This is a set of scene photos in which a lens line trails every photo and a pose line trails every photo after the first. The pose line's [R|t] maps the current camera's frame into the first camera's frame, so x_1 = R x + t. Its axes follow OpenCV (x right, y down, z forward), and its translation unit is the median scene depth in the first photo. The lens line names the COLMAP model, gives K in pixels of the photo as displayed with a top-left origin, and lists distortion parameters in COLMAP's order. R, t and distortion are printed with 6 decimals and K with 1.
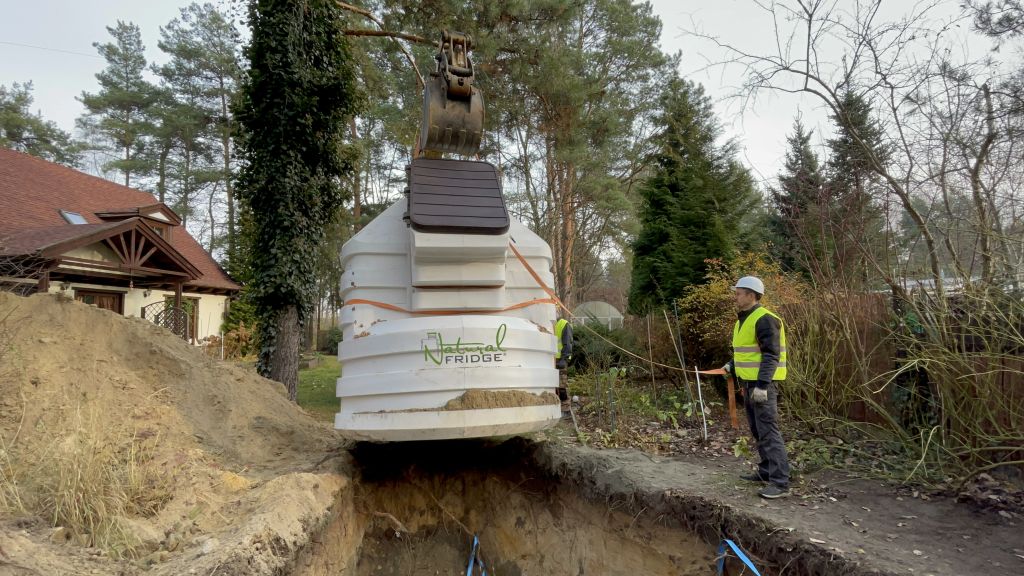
lens RADIAL K [[477.7, 0, 512.0], [0, 477.7, 288.0], [0, 0, 1]] dist [0.015814, -0.019274]
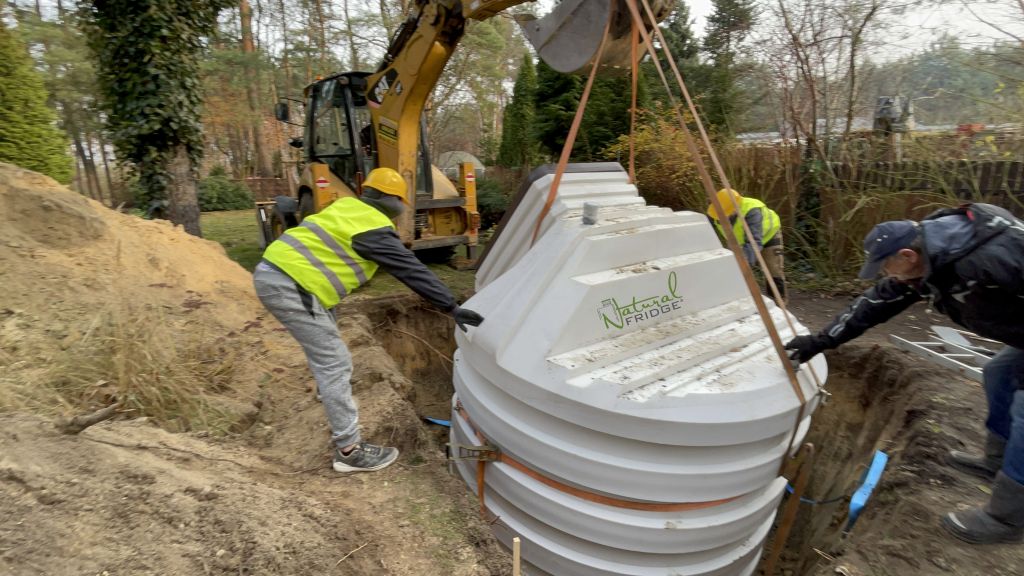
lens RADIAL K [[477.7, 0, 512.0], [0, 477.7, 288.0], [0, 0, 1]] dist [0.015814, -0.019274]
pose [[0.938953, -0.079738, 0.334678, -0.246001], [-0.025313, 0.954125, 0.298338, 0.009489], [-0.343114, -0.288597, 0.893859, 0.038165]]
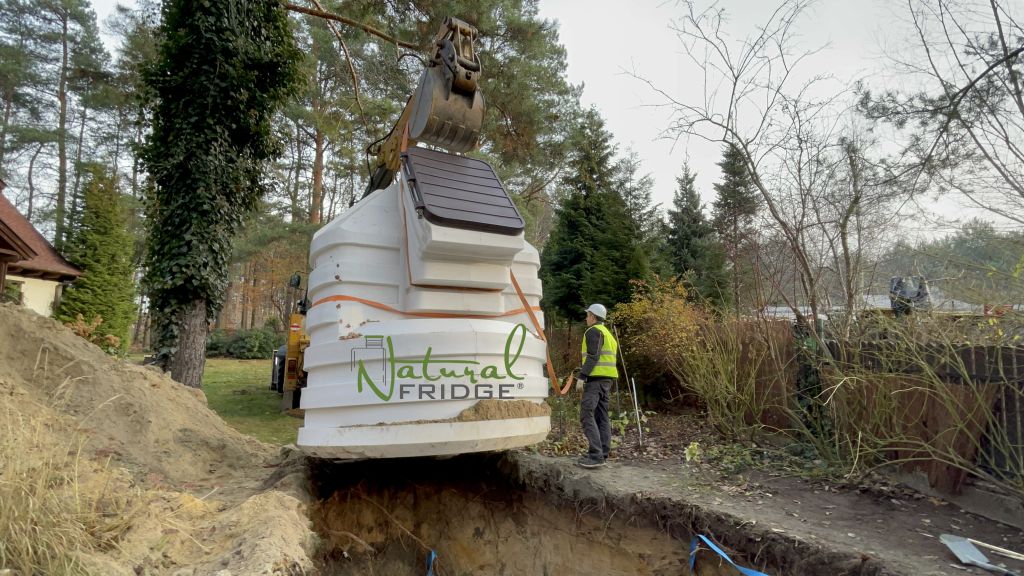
lens RADIAL K [[477.7, 0, 512.0], [0, 477.7, 288.0], [0, 0, 1]] dist [0.015814, -0.019274]
pose [[0.965326, 0.064645, 0.252917, -0.143113], [-0.060366, 0.997872, -0.024653, 0.000692], [-0.253973, 0.008531, 0.967174, 0.009066]]
